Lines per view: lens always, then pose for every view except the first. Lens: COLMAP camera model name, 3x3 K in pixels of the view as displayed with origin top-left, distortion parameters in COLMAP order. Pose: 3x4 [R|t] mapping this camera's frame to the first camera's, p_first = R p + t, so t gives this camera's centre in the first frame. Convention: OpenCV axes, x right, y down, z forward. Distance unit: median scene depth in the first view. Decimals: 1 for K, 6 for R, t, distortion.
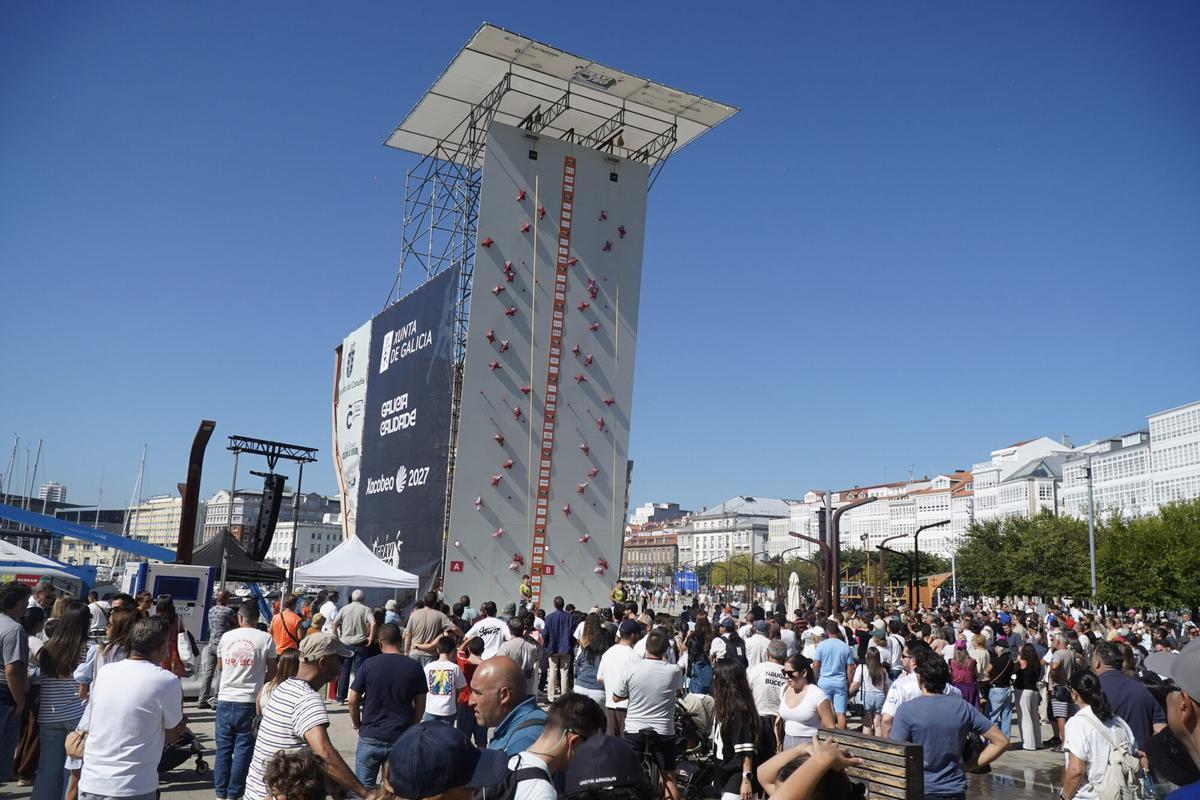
lens RADIAL K [[958.8, 0, 600.0], [0, 958.8, 400.0], [0, 0, 1]] dist [0.003153, 0.009624]
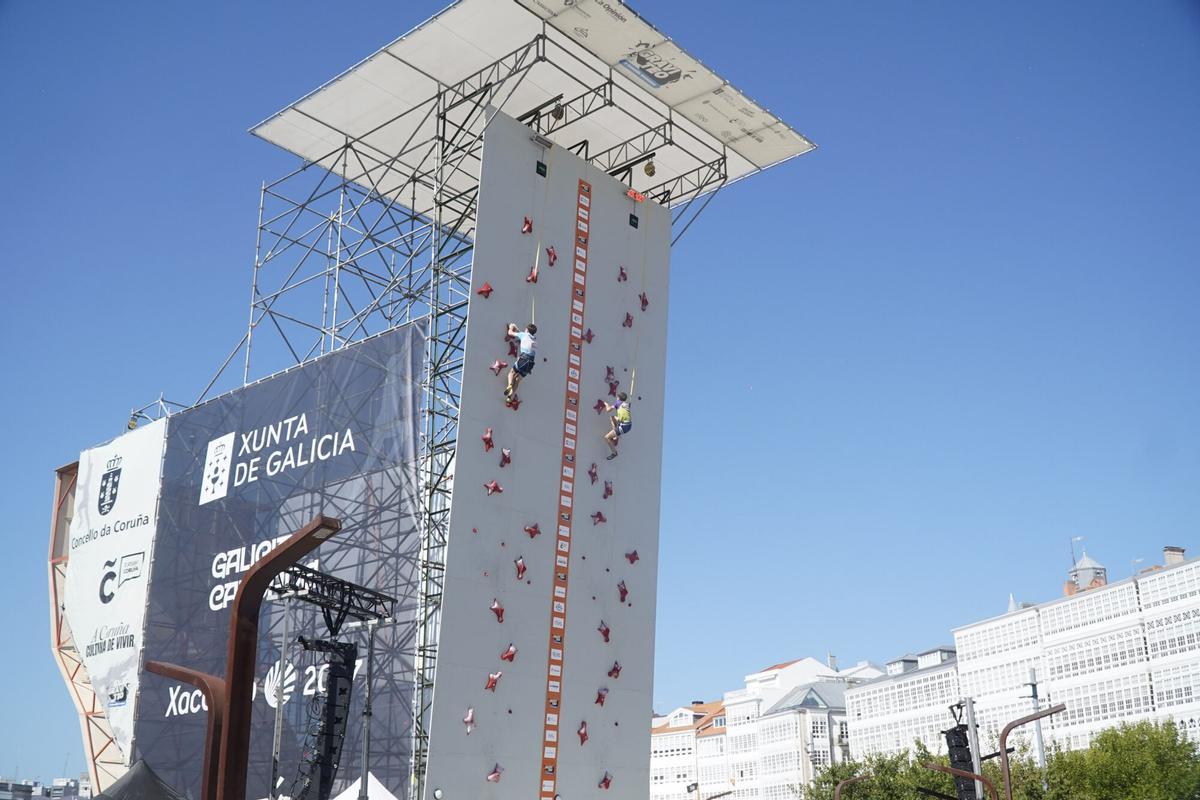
lens RADIAL K [[1262.9, 0, 600.0], [0, 1262.9, 400.0], [0, 0, 1]] dist [0.101276, -0.339303]
pose [[0.945202, 0.071576, 0.318545, -0.269345], [-0.018331, 0.985769, -0.167104, 0.037355], [-0.325972, 0.152108, 0.933062, 0.194855]]
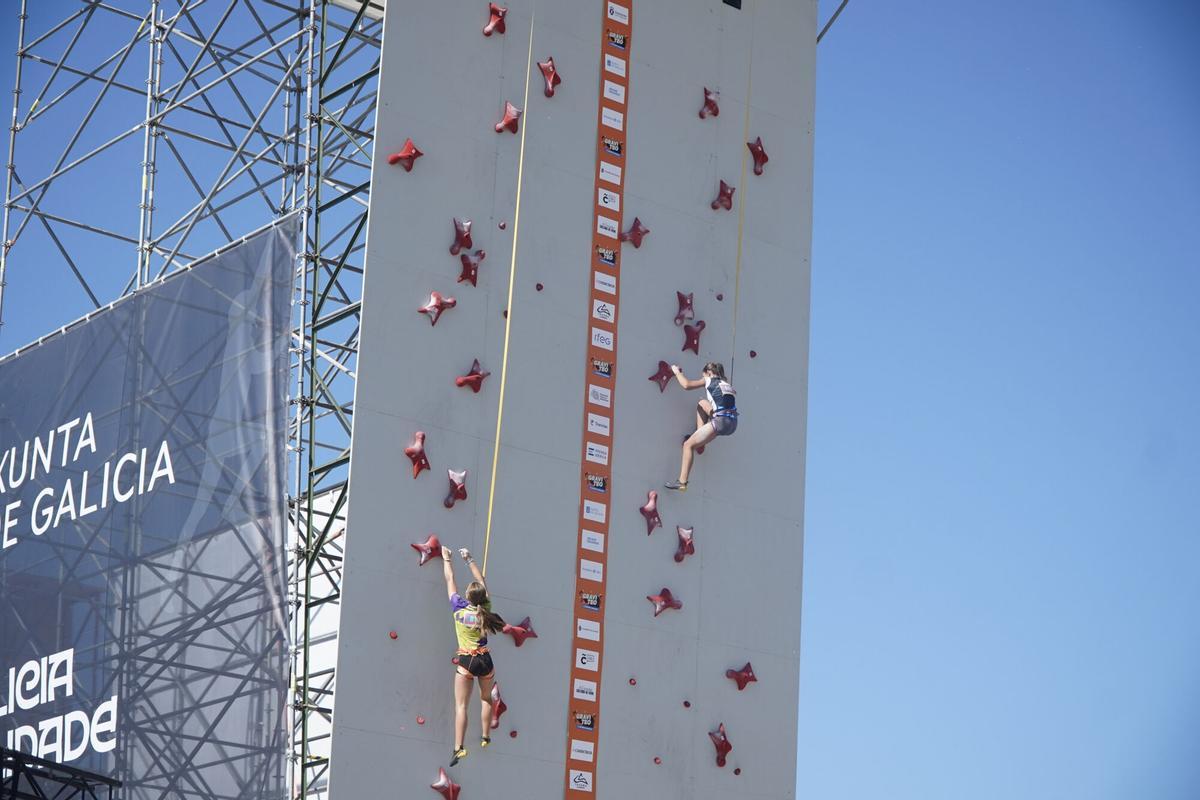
lens RADIAL K [[2623.1, 0, 600.0], [0, 2623.1, 400.0], [0, 0, 1]] dist [-0.250828, -0.659118]
pose [[0.978142, 0.025232, 0.206403, -0.203076], [0.004460, 0.989836, -0.142141, 0.031702], [-0.207892, 0.139954, 0.968088, 0.155128]]
